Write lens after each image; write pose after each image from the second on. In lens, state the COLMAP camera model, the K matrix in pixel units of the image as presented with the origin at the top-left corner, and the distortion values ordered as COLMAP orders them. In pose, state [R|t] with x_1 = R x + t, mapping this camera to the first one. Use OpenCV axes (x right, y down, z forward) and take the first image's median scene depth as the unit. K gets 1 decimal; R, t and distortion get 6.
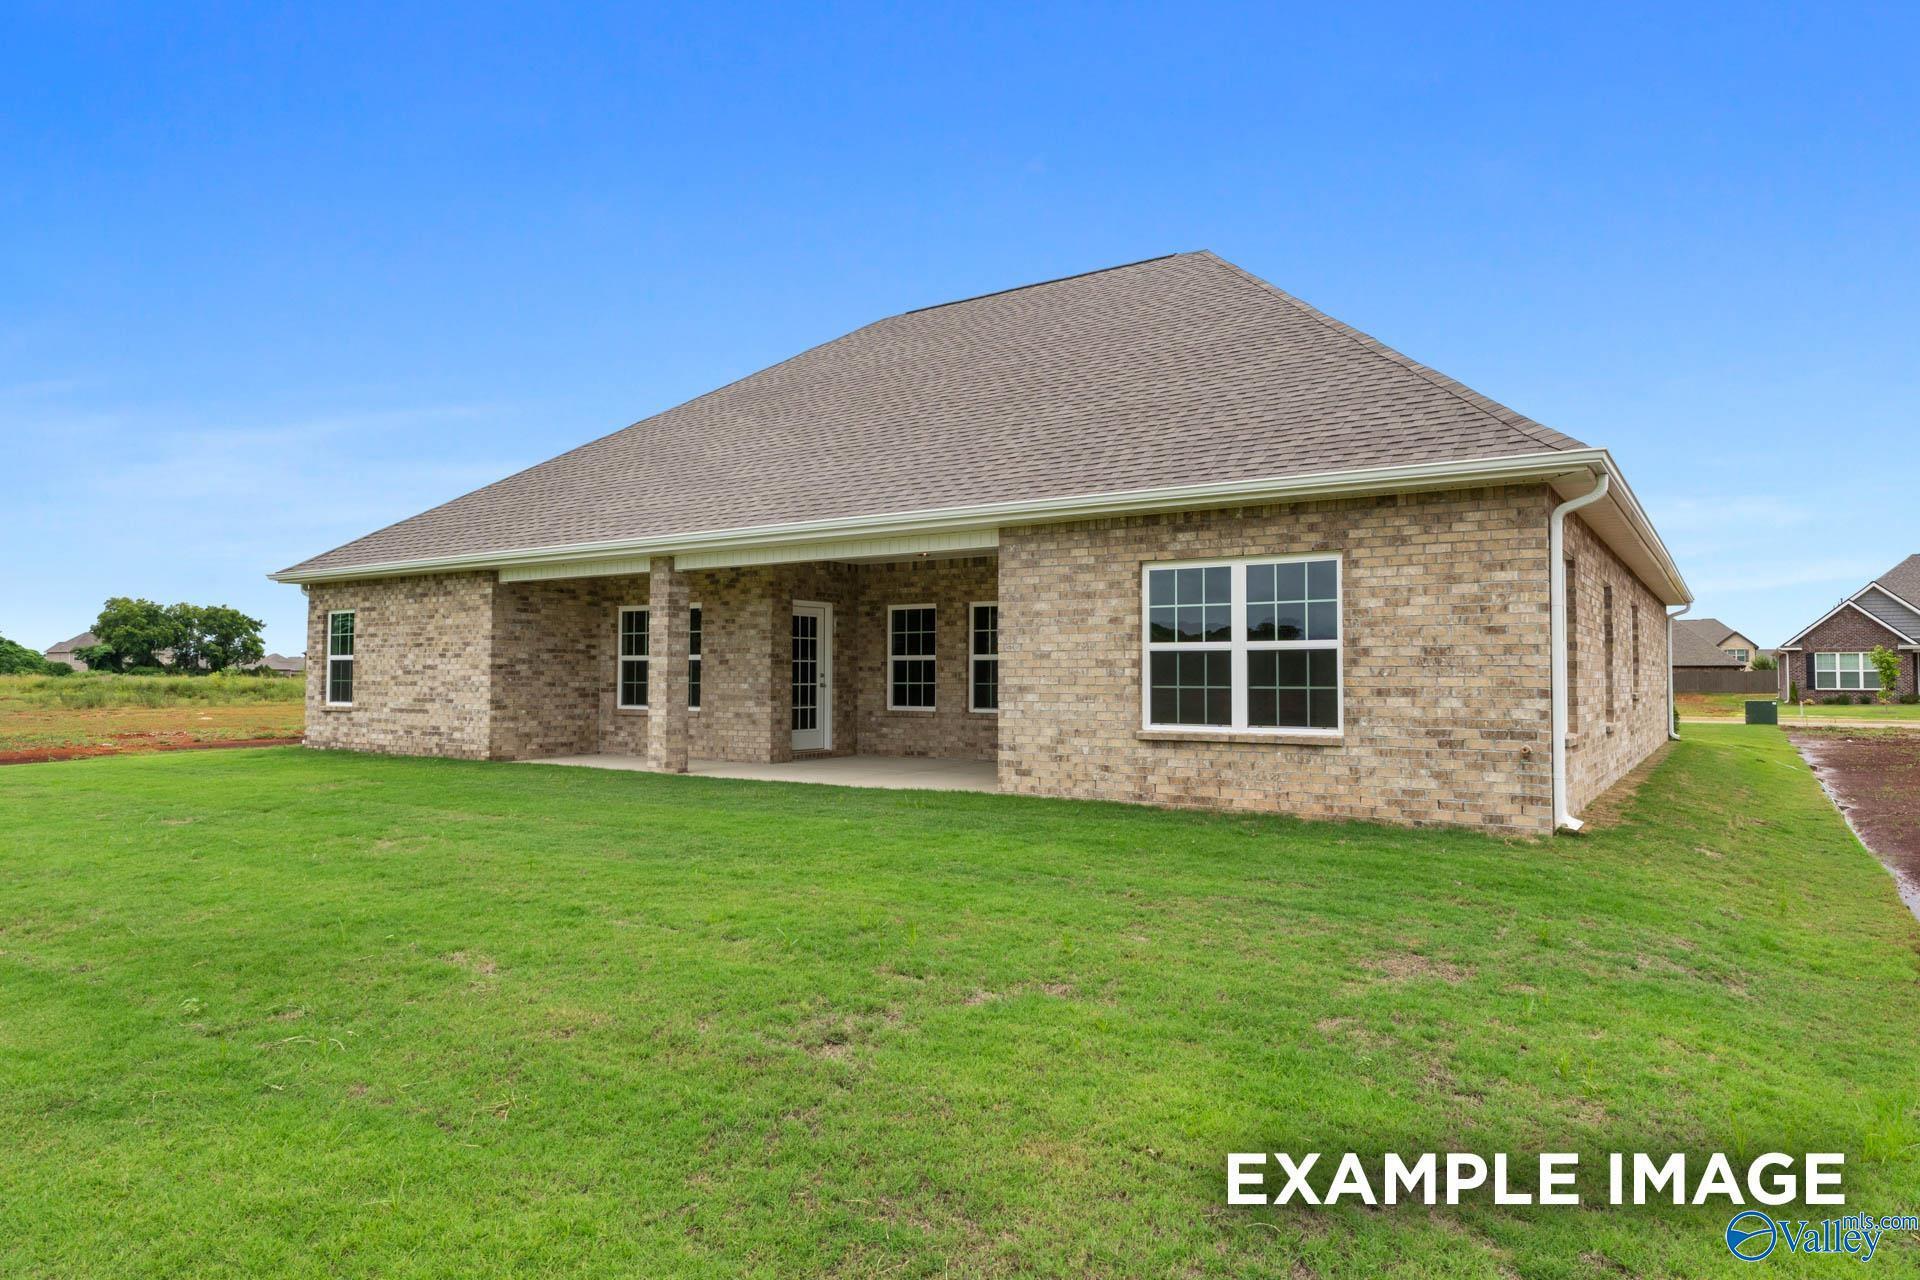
lens RADIAL K [[1212.9, 0, 960.0], [0, 1212.9, 640.0], [0, 0, 1]] dist [-0.003111, -0.001069]
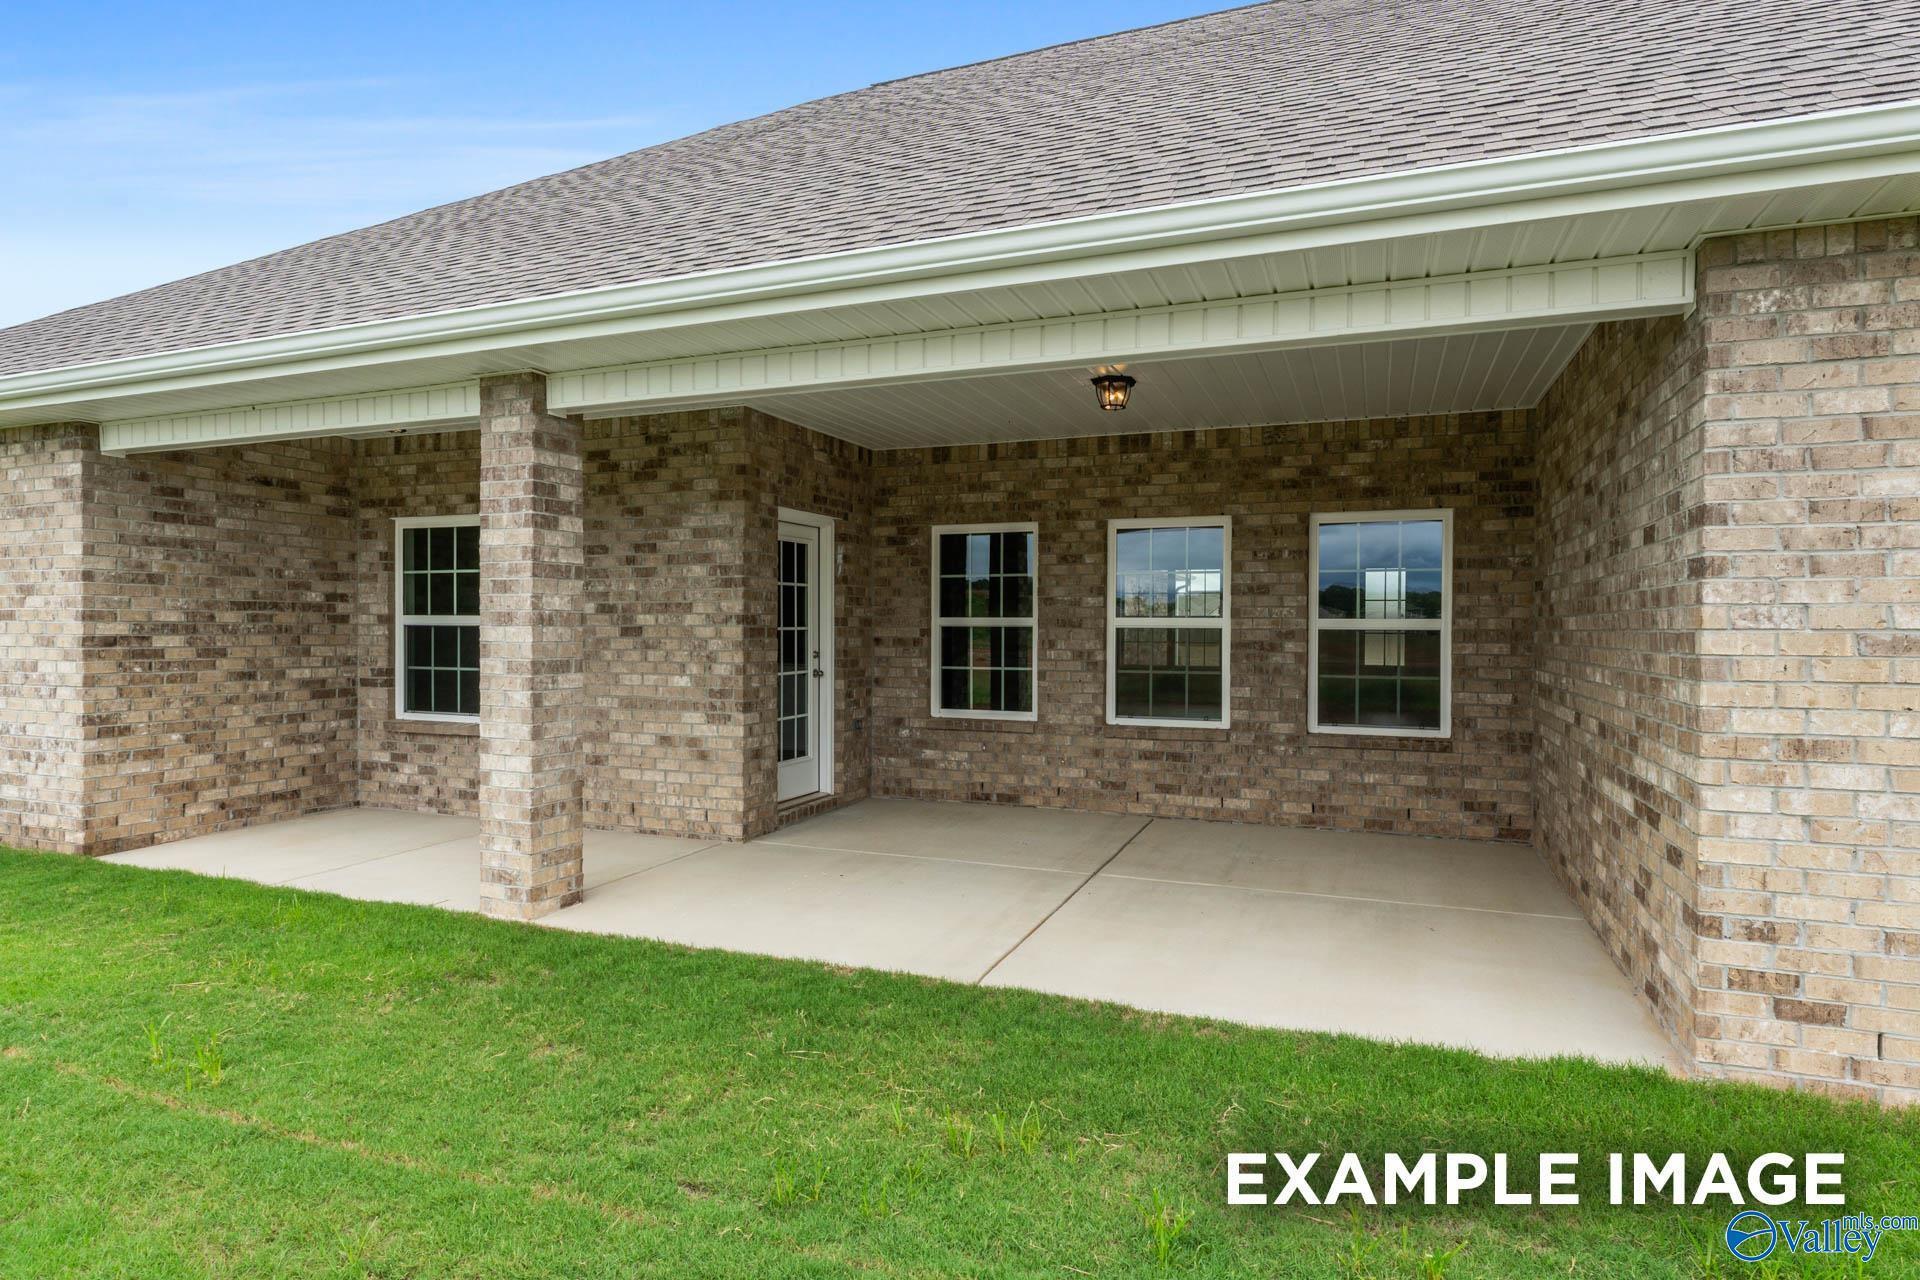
lens RADIAL K [[1051.3, 0, 960.0], [0, 1051.3, 640.0], [0, 0, 1]] dist [-0.004624, -0.000449]
pose [[0.975747, -0.001971, 0.218892, -0.156825], [-0.008331, 0.998901, 0.046131, 0.001019], [-0.218742, -0.046835, 0.974658, 0.551917]]
